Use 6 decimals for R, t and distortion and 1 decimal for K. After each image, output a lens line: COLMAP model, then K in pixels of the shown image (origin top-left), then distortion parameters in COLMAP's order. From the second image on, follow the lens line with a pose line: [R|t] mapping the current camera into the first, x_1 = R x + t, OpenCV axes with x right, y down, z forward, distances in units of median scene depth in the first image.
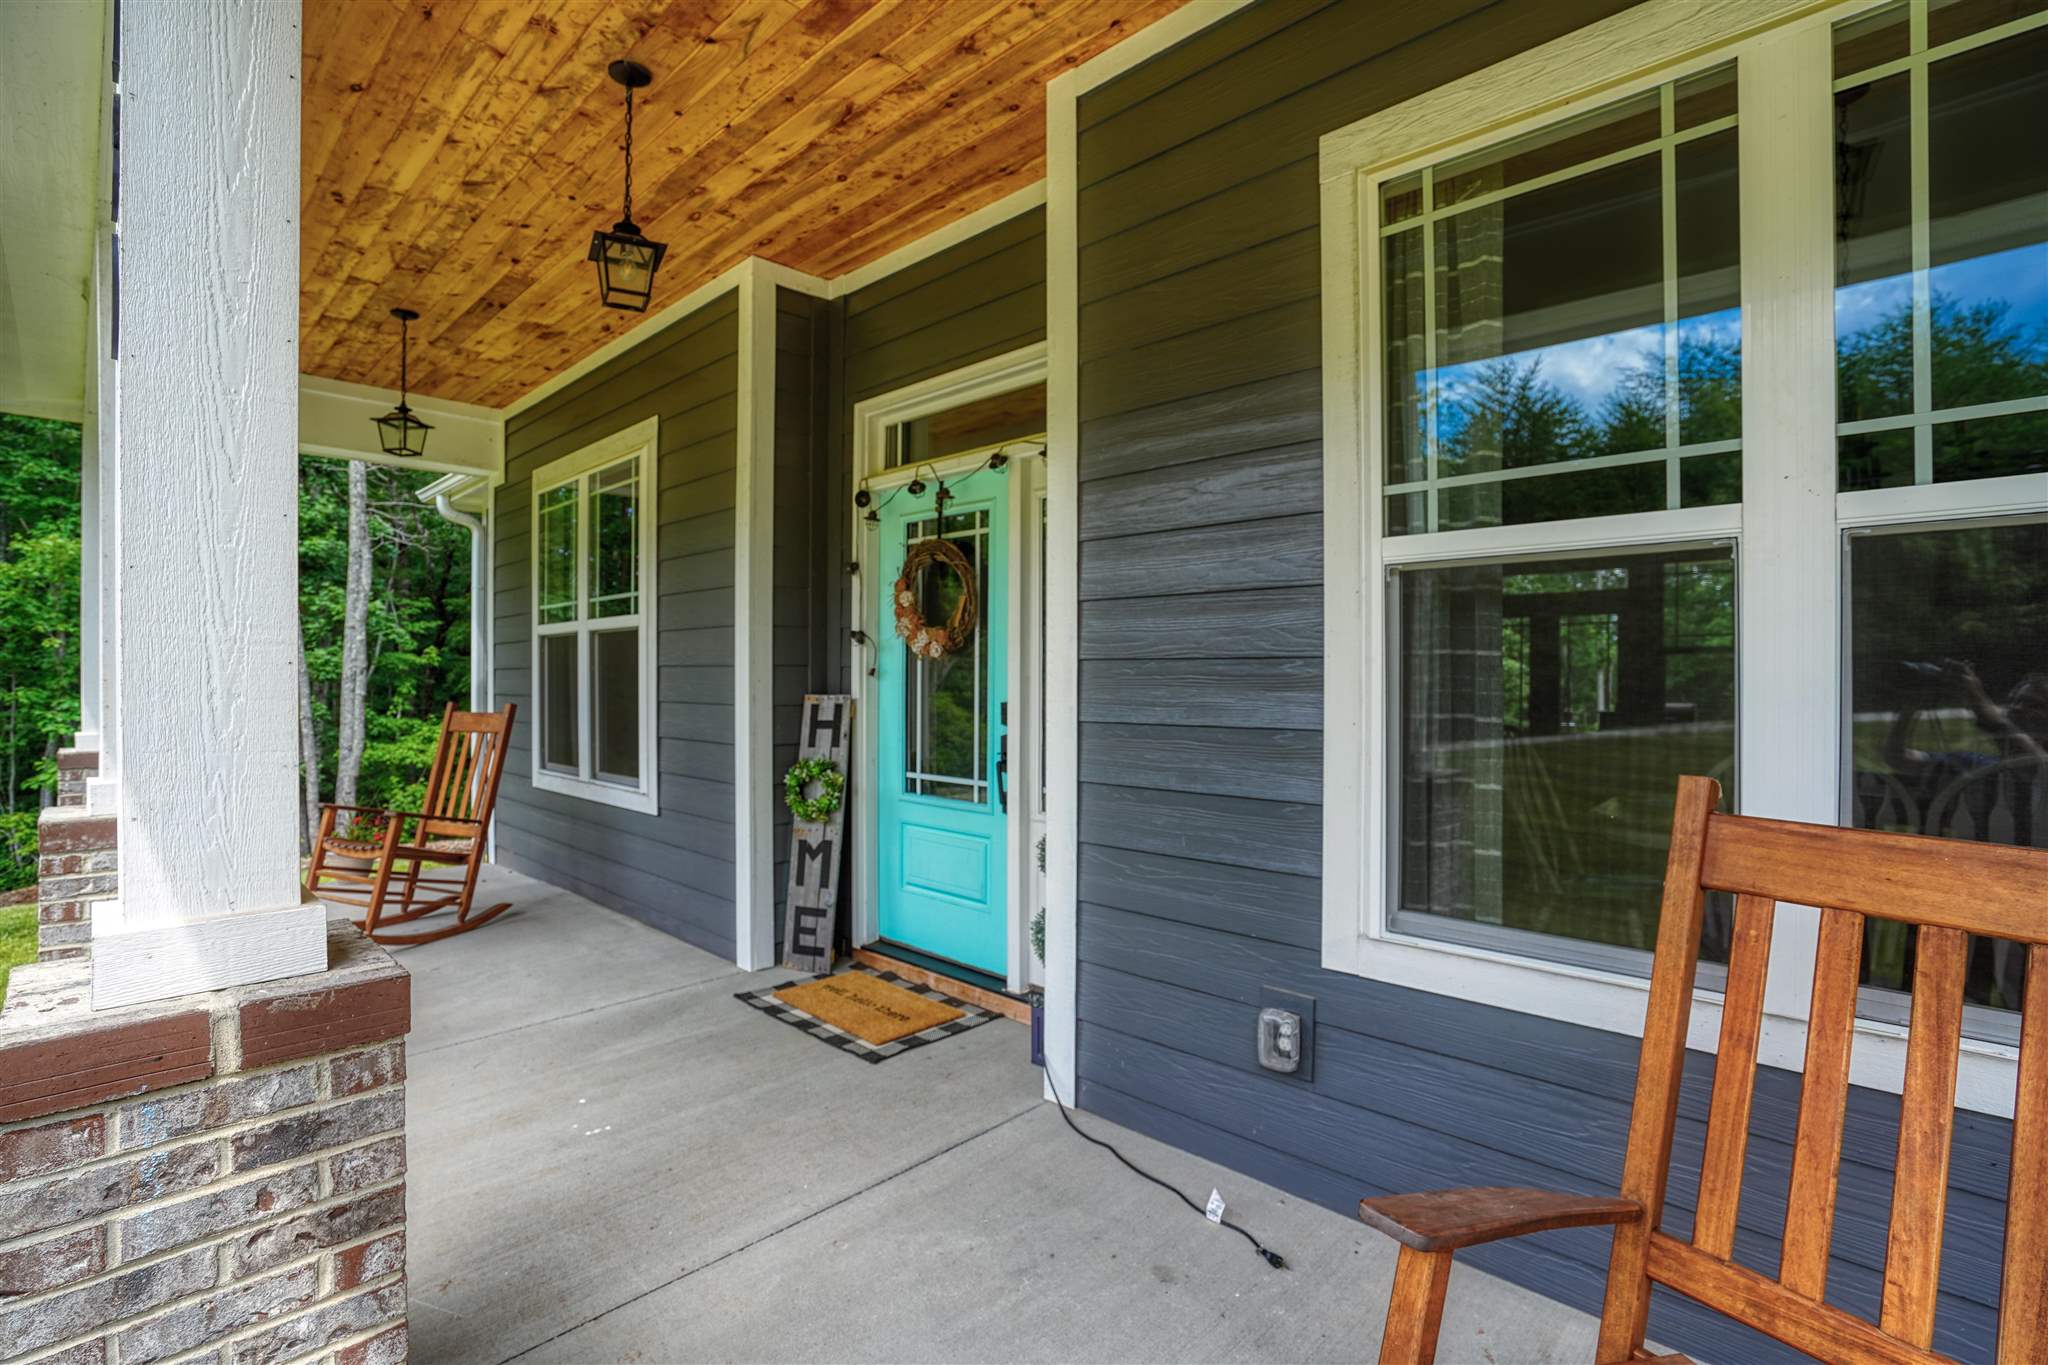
lens RADIAL K [[948.5, 0, 1024.0], [0, 948.5, 682.5], [0, 0, 1]] dist [-0.049175, 0.000377]
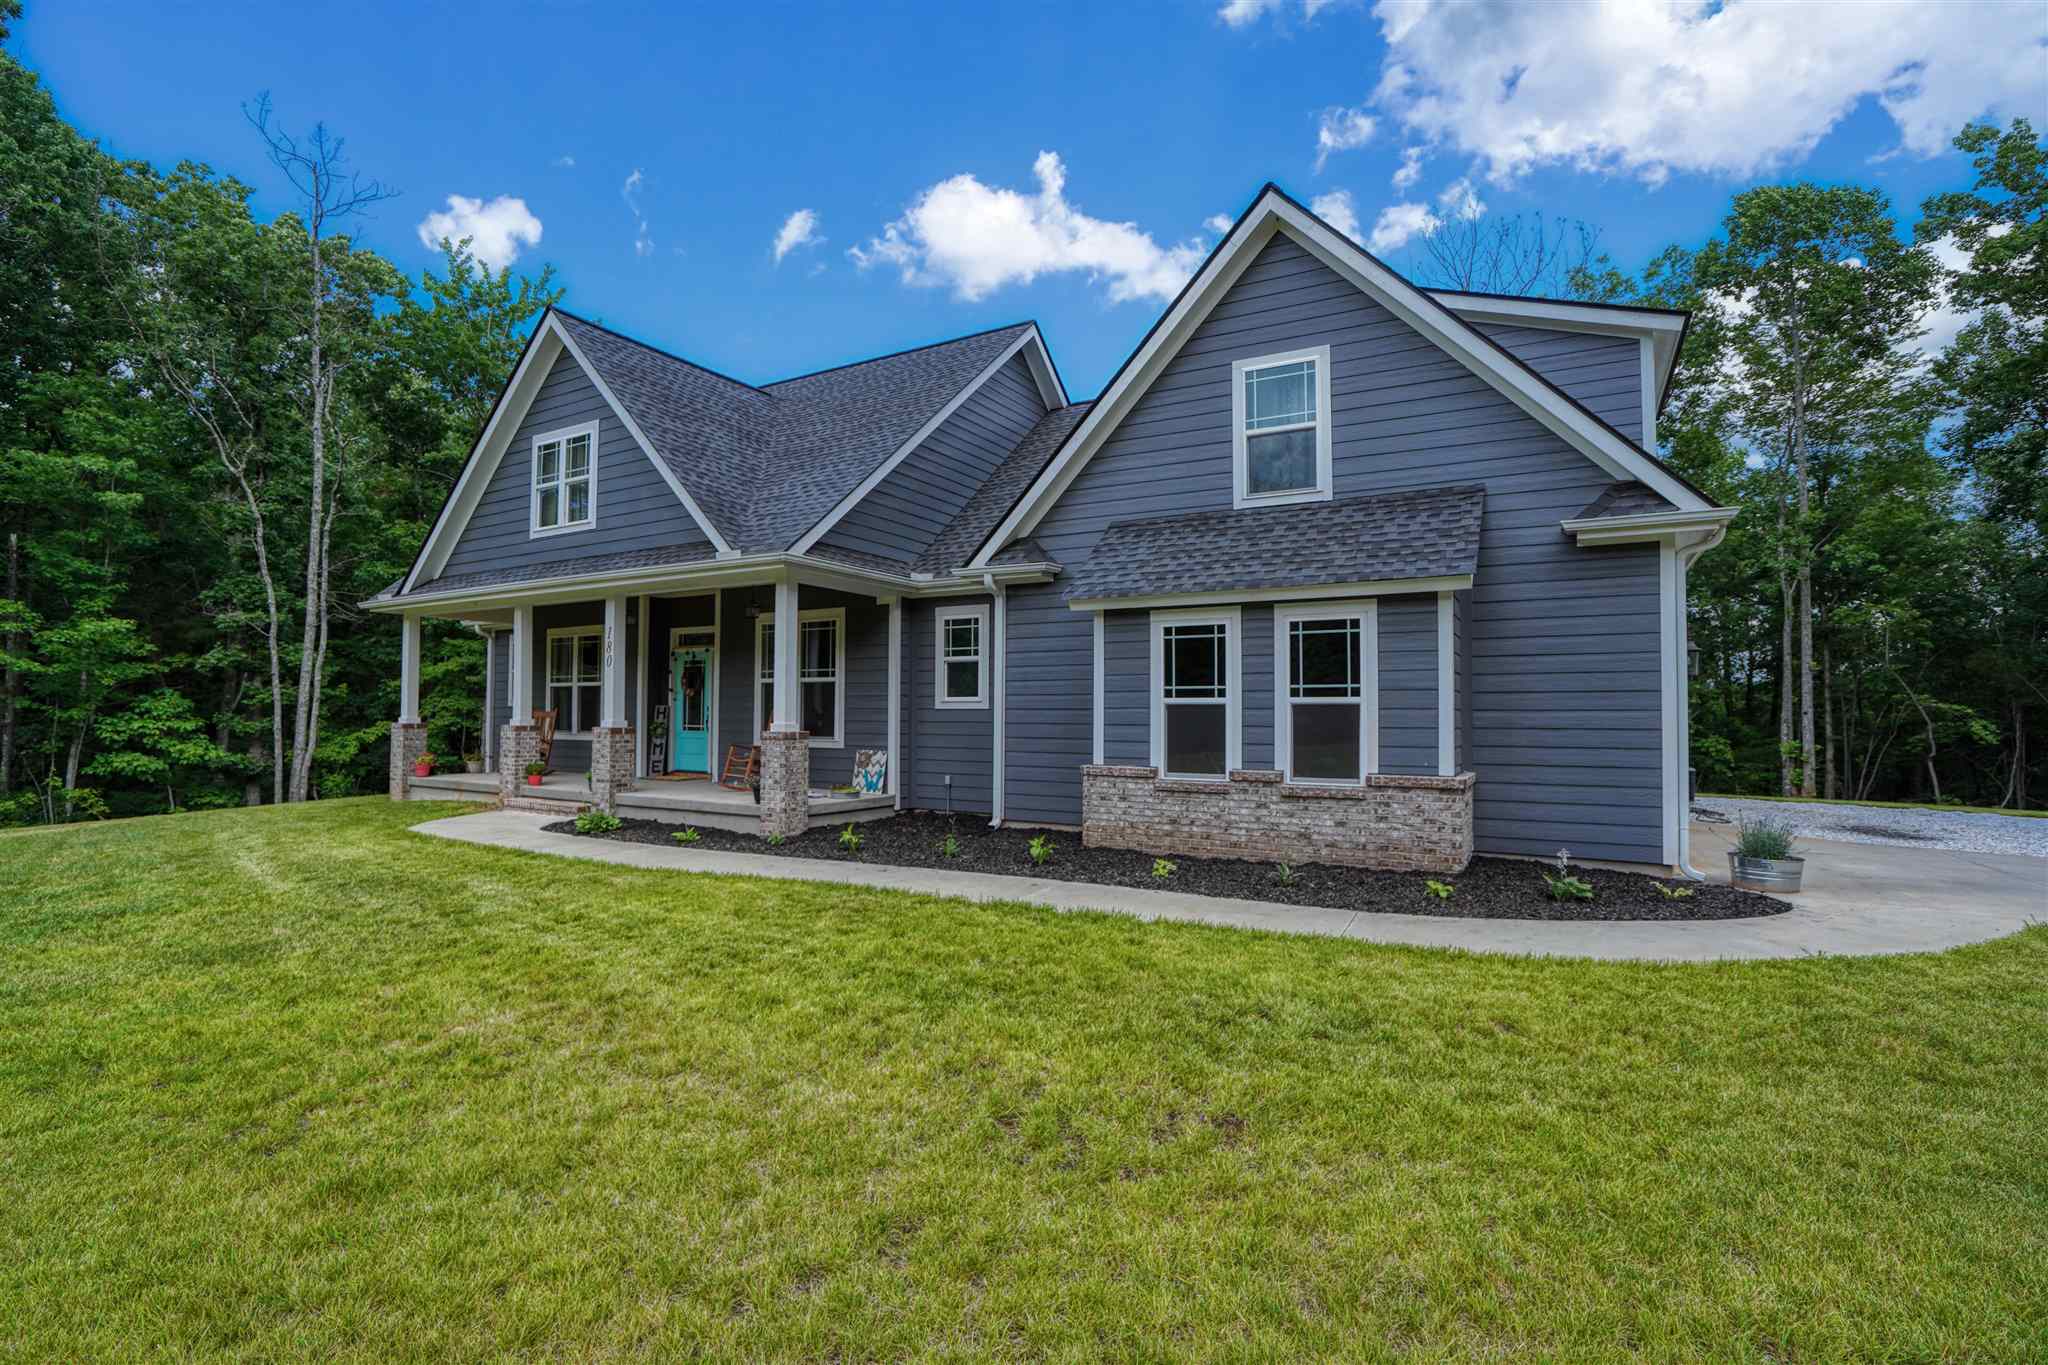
lens RADIAL K [[948.5, 0, 1024.0], [0, 948.5, 682.5], [0, 0, 1]] dist [-0.049175, 0.000377]
pose [[0.971058, 0.005861, 0.238770, 0.311479], [0.002292, 0.999424, -0.033854, 0.055519], [-0.238831, 0.033421, 0.970486, -3.126901]]
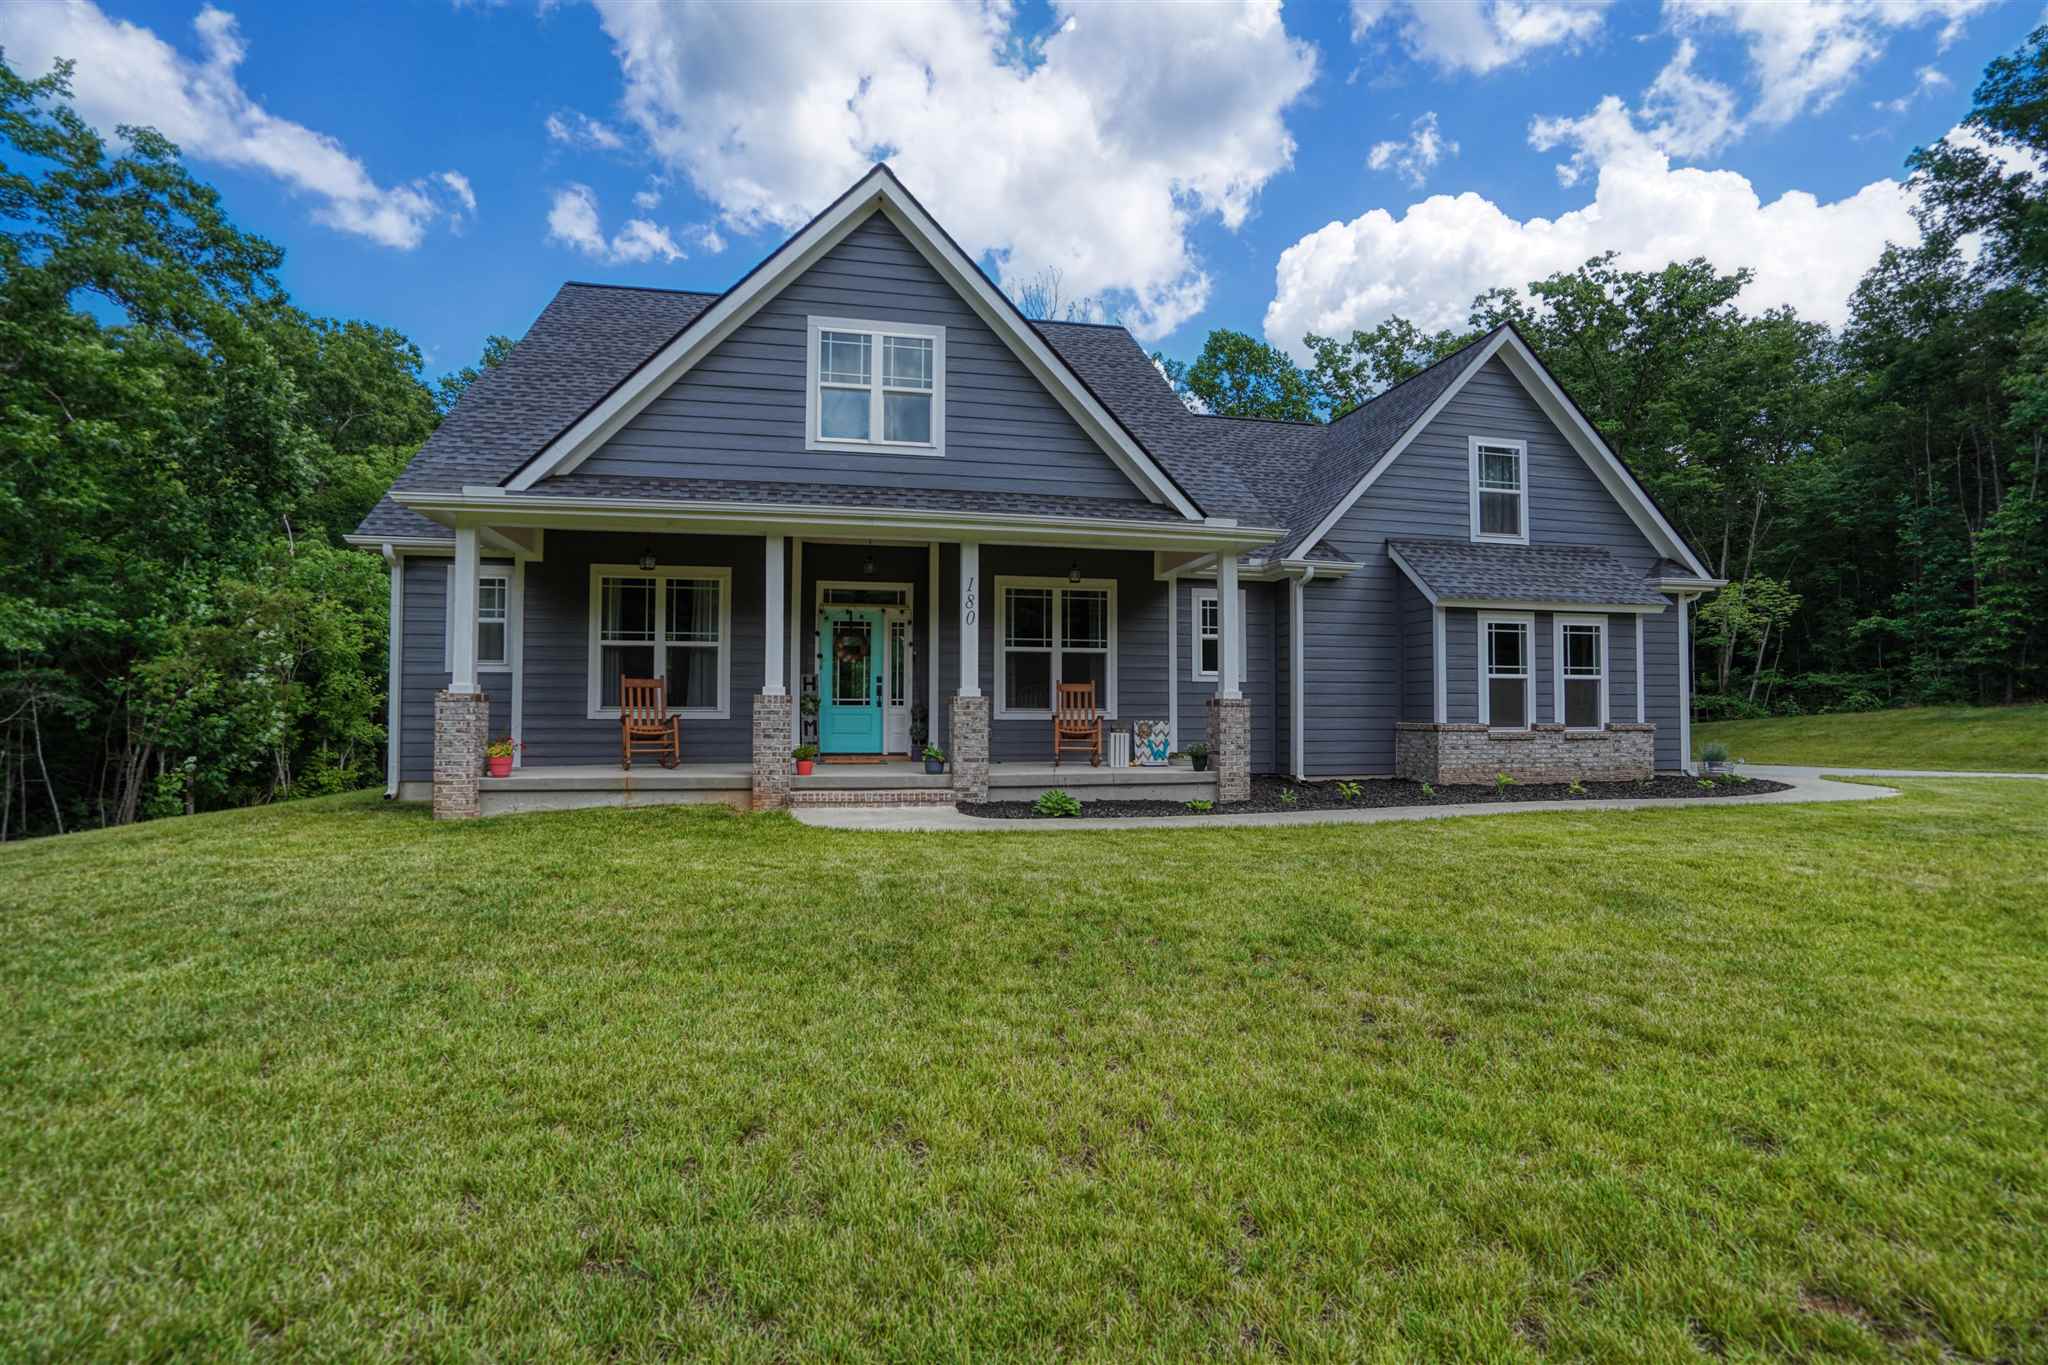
lens RADIAL K [[948.5, 0, 1024.0], [0, 948.5, 682.5], [0, 0, 1]] dist [-0.049175, 0.000377]
pose [[0.553890, 0.017426, 0.832407, -2.465382], [0.002667, 0.999739, -0.022703, 0.115990], [-0.832586, 0.014795, 0.553699, -1.329267]]
